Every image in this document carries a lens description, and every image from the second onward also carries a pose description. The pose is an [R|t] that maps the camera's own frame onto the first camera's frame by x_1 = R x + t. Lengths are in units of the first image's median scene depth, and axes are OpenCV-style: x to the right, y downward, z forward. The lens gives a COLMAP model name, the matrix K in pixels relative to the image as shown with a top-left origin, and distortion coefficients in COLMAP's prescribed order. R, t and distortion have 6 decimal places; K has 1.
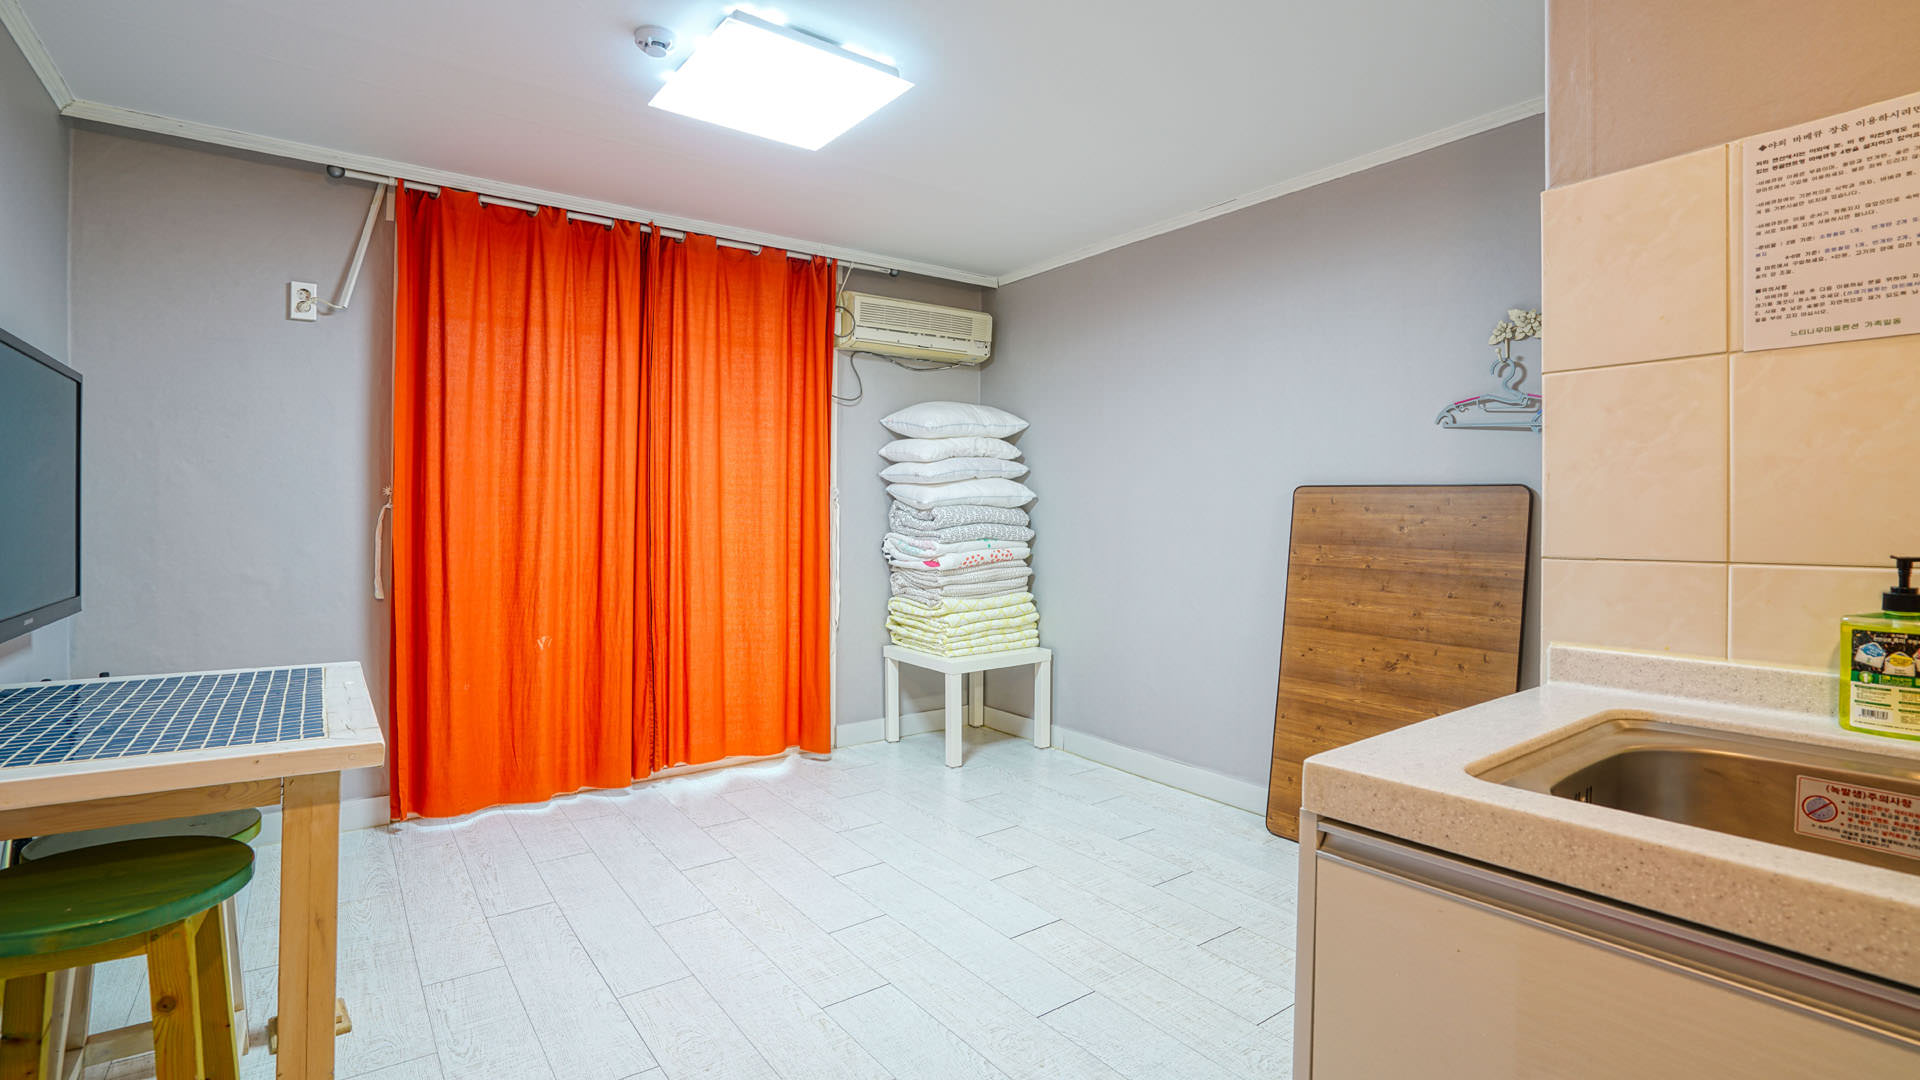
lens RADIAL K [[885.7, 0, 954.0], [0, 885.7, 510.4], [0, 0, 1]] dist [-0.018826, 0.005635]
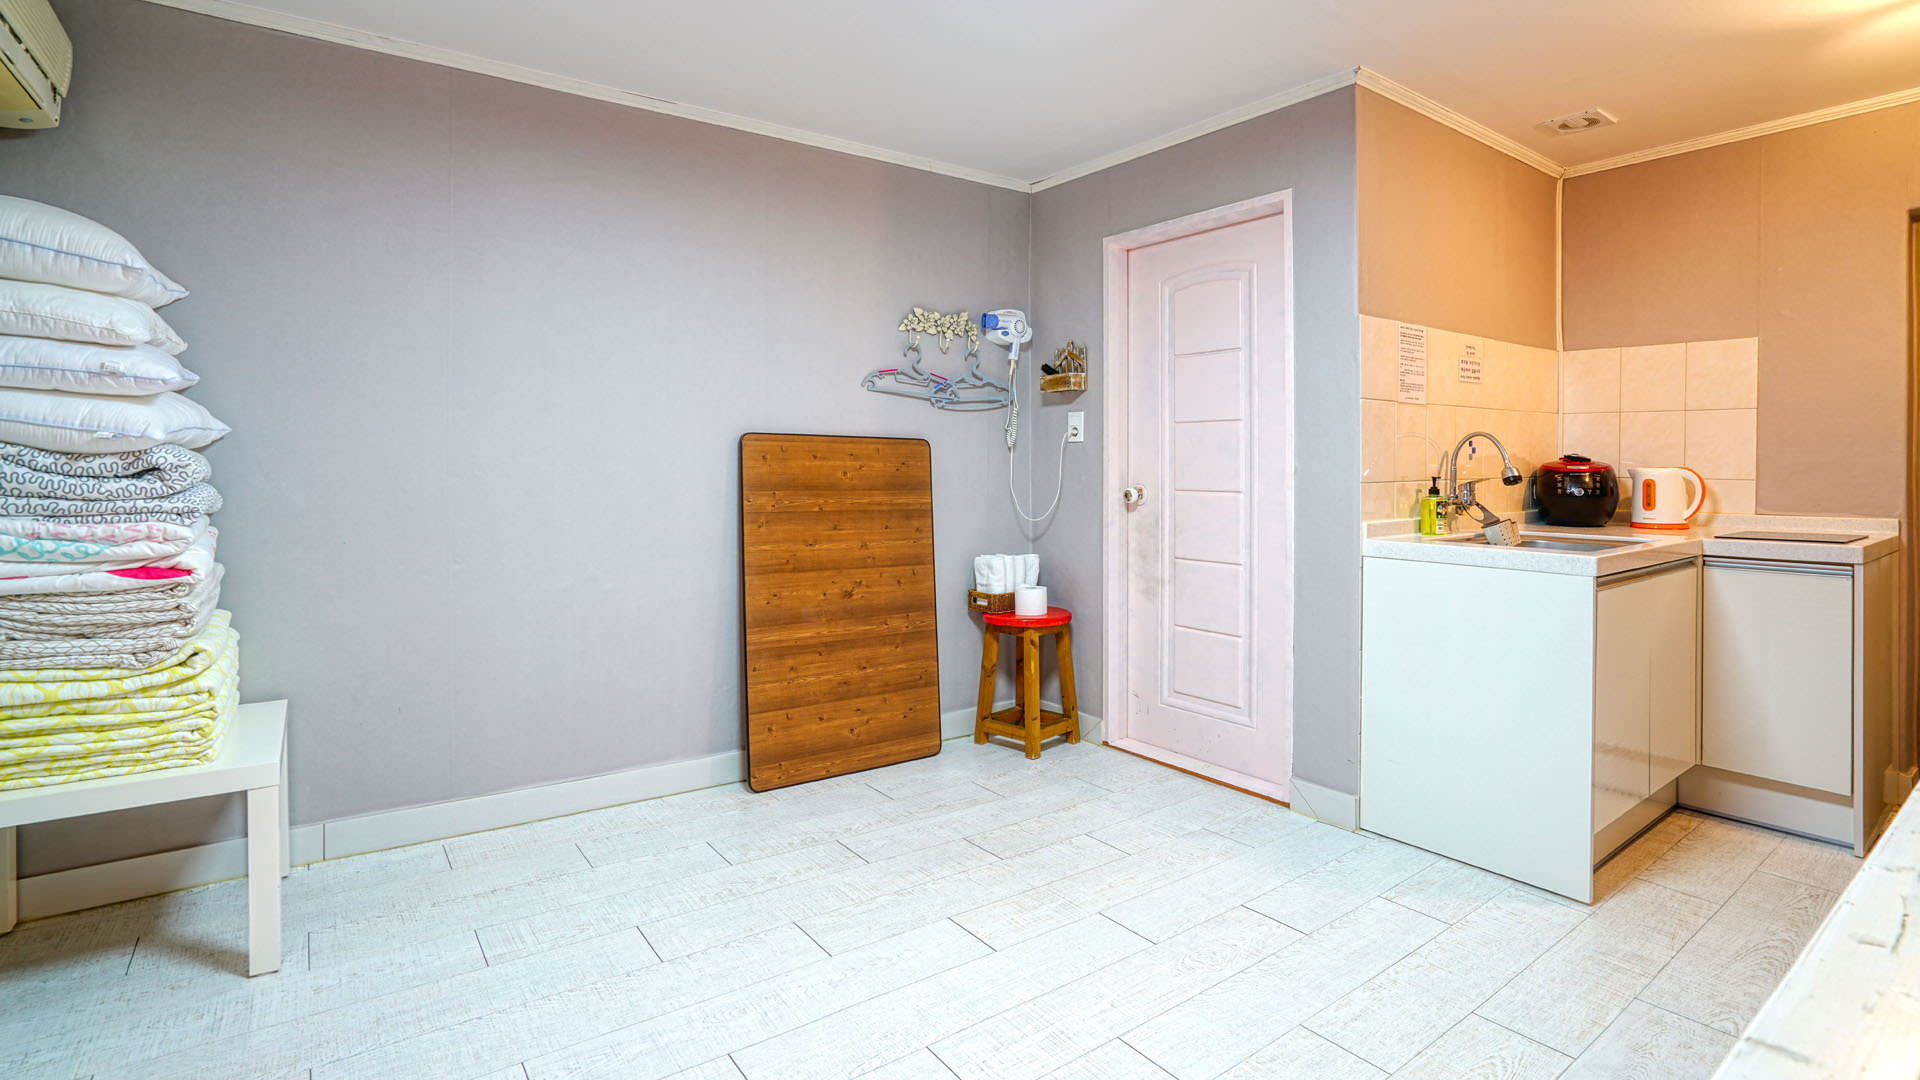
lens RADIAL K [[885.7, 0, 953.5], [0, 885.7, 476.4], [0, 0, 1]] dist [-0.018826, 0.005635]
pose [[0.038581, -0.018735, 0.999080, -0.585294], [-0.005046, 0.999808, 0.018943, 0.001168], [-0.999243, -0.005773, 0.038479, 0.742511]]
